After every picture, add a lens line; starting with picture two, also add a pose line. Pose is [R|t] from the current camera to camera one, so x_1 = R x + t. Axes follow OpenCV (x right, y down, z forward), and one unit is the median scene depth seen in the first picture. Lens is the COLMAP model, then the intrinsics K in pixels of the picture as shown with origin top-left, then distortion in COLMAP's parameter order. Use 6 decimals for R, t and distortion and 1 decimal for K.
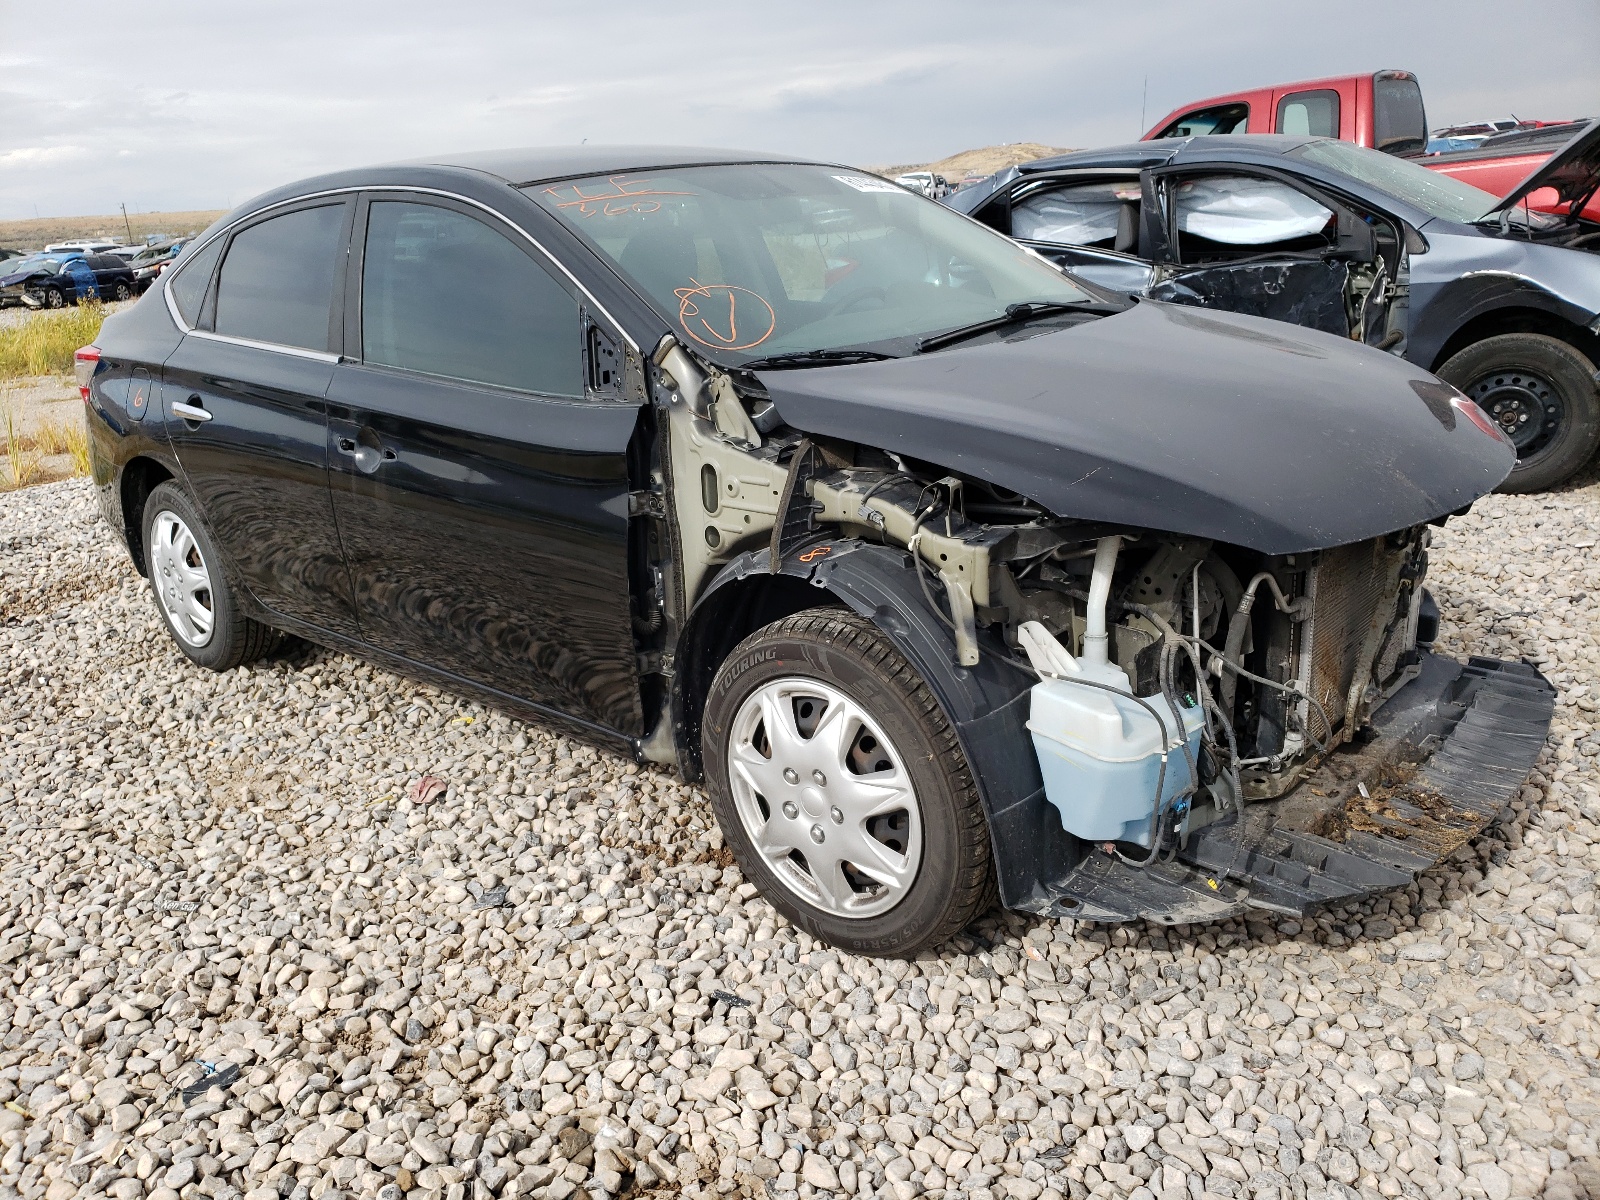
lens RADIAL K [[1217.7, 0, 798.4], [0, 1217.7, 604.0], [0, 0, 1]] dist [-0.032744, 0.008310]
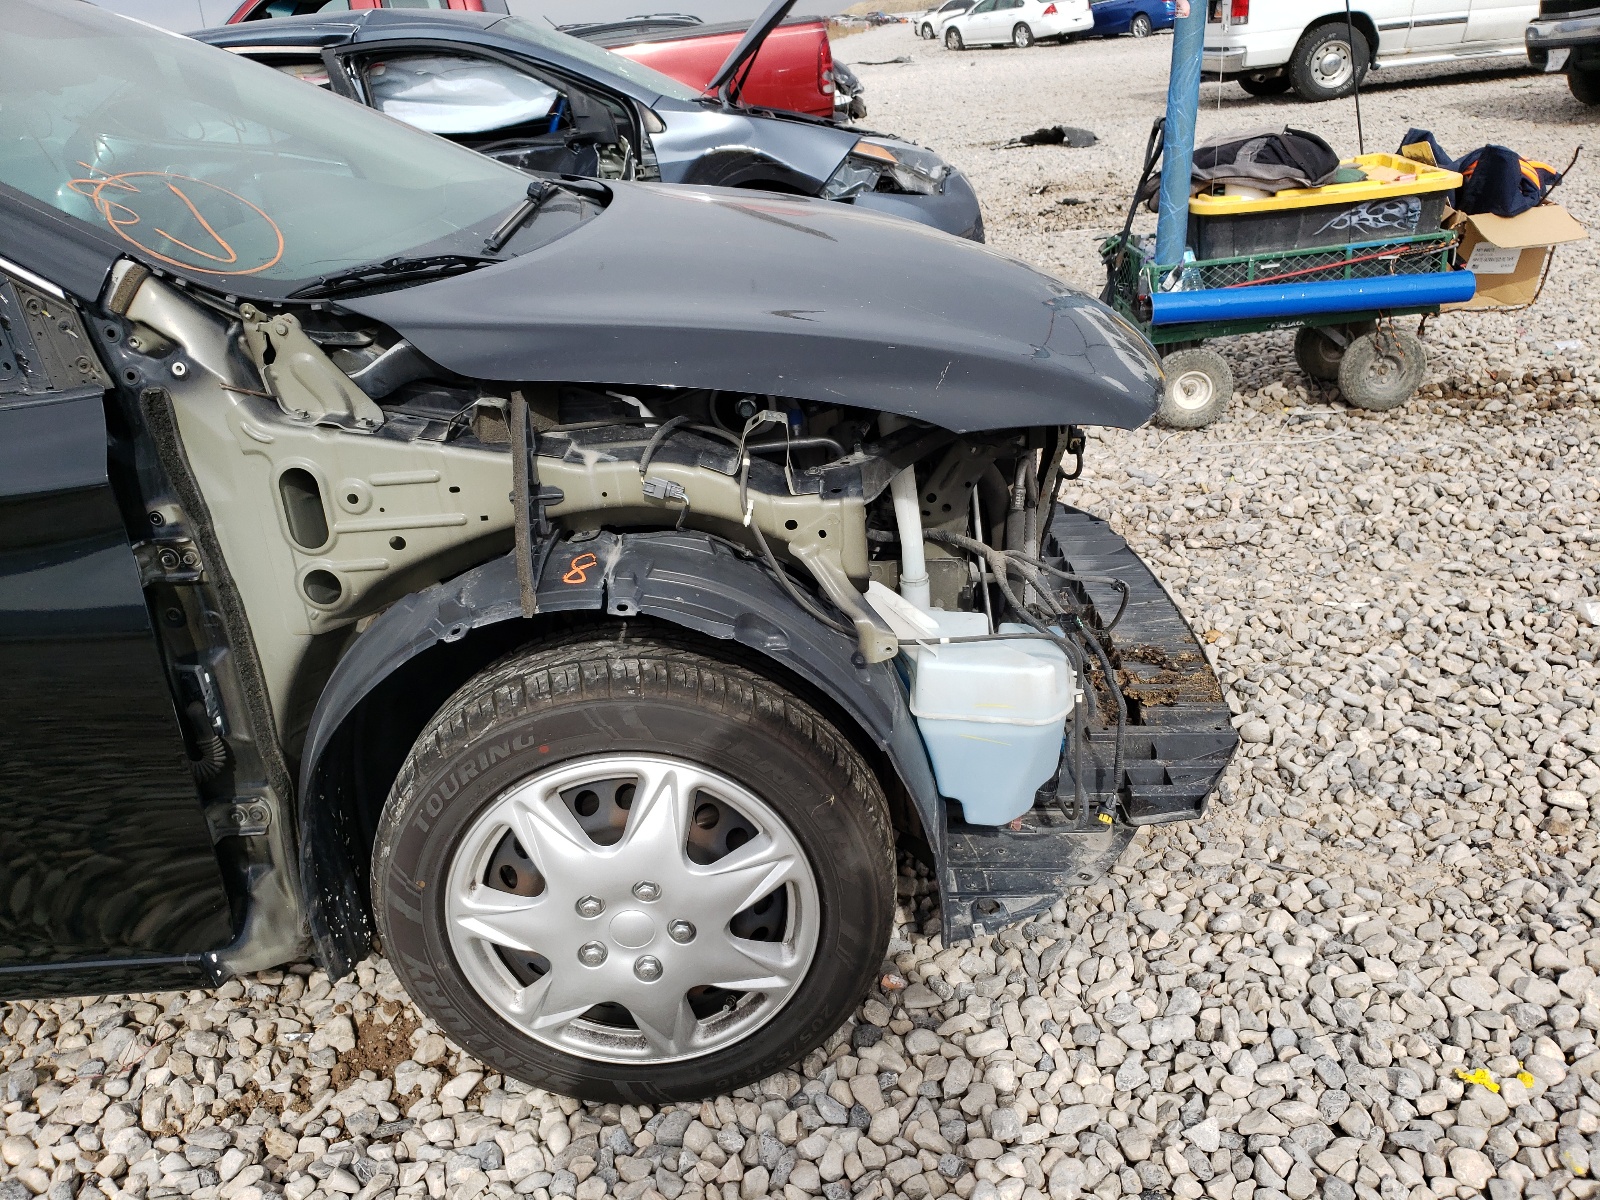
lens RADIAL K [[1217.7, 0, 799.9], [0, 1217.7, 593.3], [0, 0, 1]] dist [-0.032744, 0.008310]
pose [[0.723773, -0.263451, 0.637766, -0.282163], [0.228048, 0.963639, 0.139262, -0.082003], [-0.651265, 0.044648, 0.757536, 0.398650]]
